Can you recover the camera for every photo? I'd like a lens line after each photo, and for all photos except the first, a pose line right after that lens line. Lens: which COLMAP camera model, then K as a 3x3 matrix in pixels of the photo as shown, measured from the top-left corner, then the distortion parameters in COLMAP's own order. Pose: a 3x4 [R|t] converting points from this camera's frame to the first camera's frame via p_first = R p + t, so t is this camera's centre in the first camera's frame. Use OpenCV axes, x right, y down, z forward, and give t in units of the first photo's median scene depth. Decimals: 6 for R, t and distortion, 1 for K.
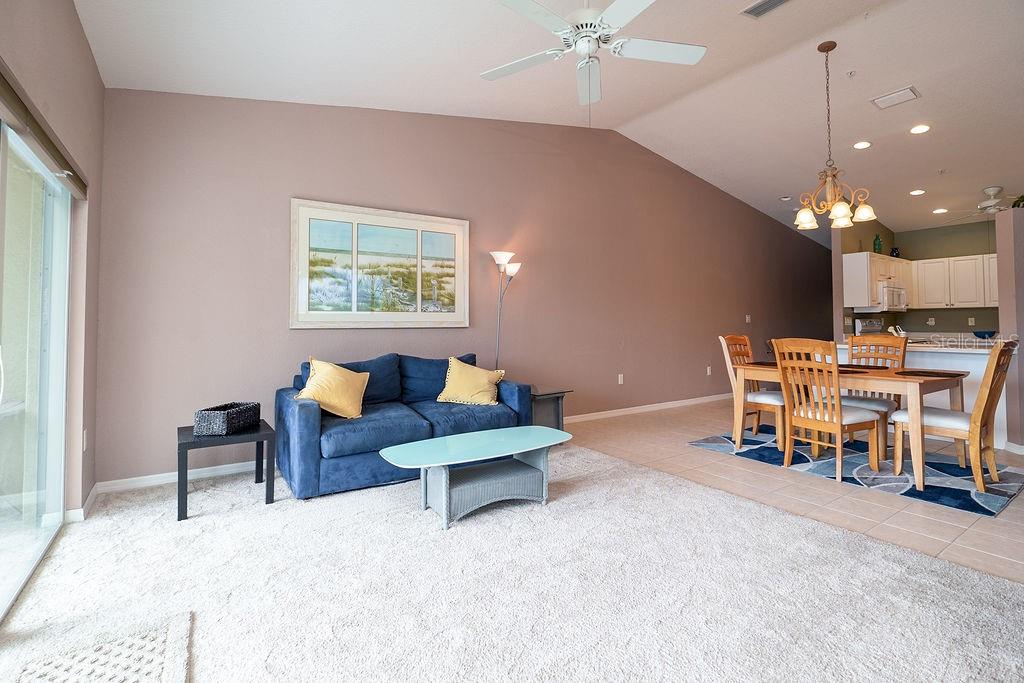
lens RADIAL K [[476.8, 0, 505.6], [0, 476.8, 308.2], [0, 0, 1]] dist [-0.010789, -0.000268]
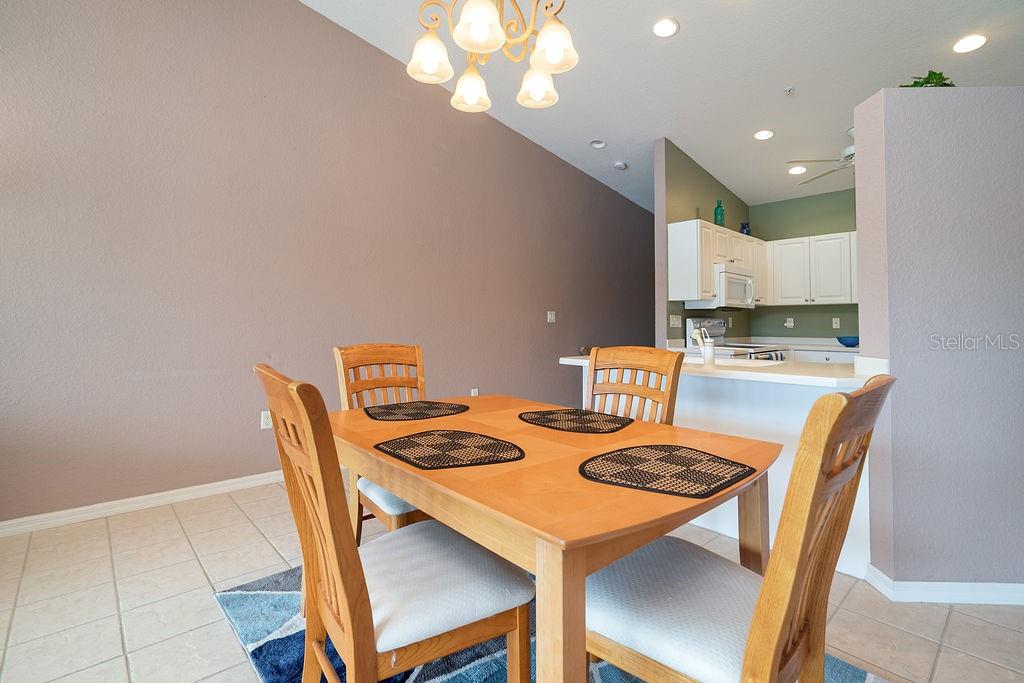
lens RADIAL K [[476.8, 0, 505.6], [0, 476.8, 308.2], [0, 0, 1]] dist [-0.010789, -0.000268]
pose [[0.989375, 0.012290, 0.144868, 0.369568], [-0.012066, 0.999924, -0.002429, 0.013208], [-0.144886, 0.000656, 0.989448, 0.340383]]
